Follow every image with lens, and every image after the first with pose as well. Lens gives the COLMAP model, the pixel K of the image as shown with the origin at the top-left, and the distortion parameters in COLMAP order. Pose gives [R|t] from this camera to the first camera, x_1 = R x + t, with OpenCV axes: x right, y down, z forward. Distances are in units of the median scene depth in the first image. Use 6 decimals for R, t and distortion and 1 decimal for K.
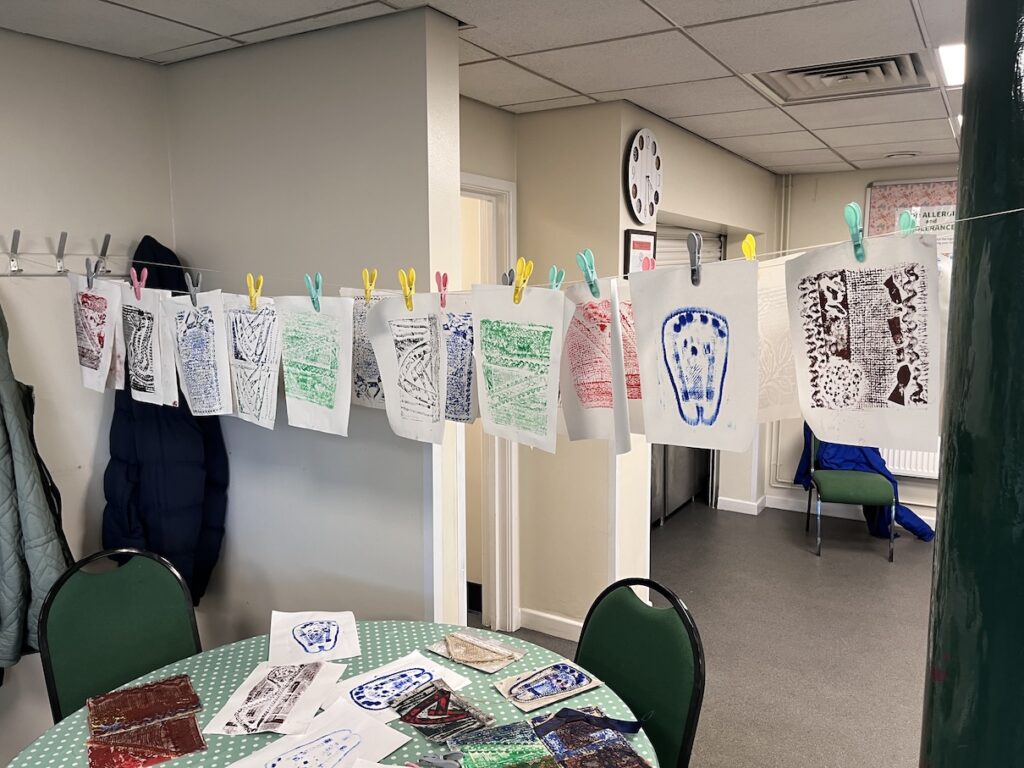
lens RADIAL K [[771.6, 0, 511.0], [0, 771.6, 393.3], [0, 0, 1]] dist [0.060588, -0.085208]
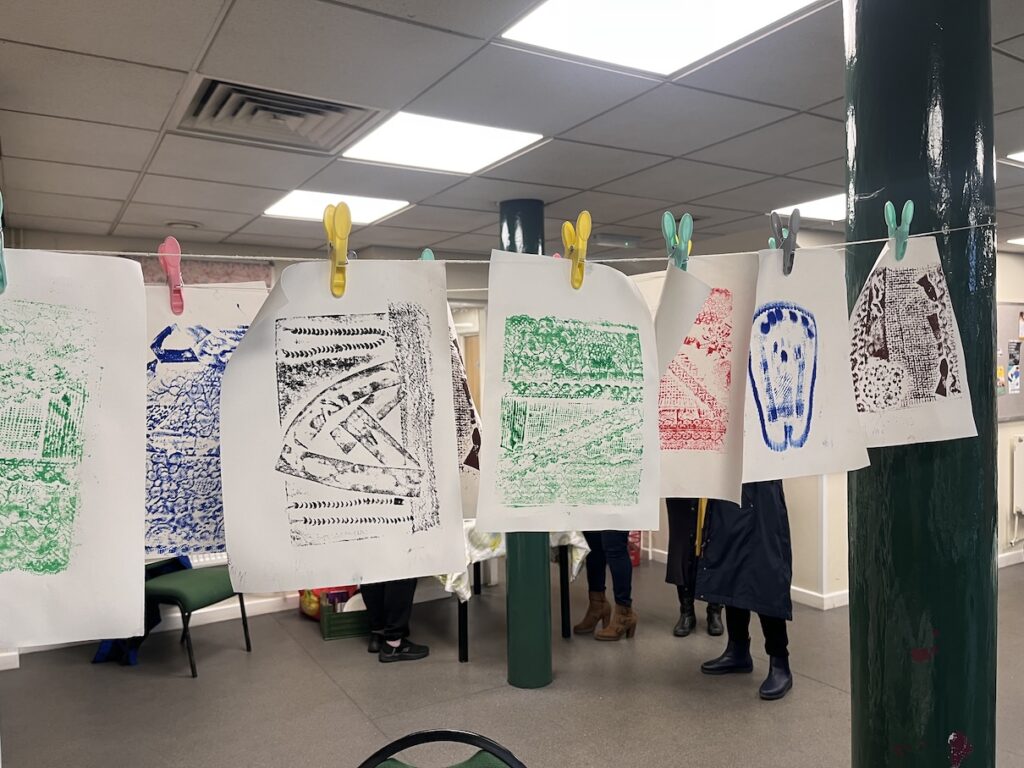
lens RADIAL K [[771.6, 0, 511.2], [0, 771.6, 384.4], [0, 0, 1]] dist [0.060588, -0.085208]
pose [[0.462399, -0.017625, 0.886497, -0.602551], [0.137111, 0.989198, -0.051851, -0.023151], [-0.876007, 0.145524, 0.459820, 0.879999]]
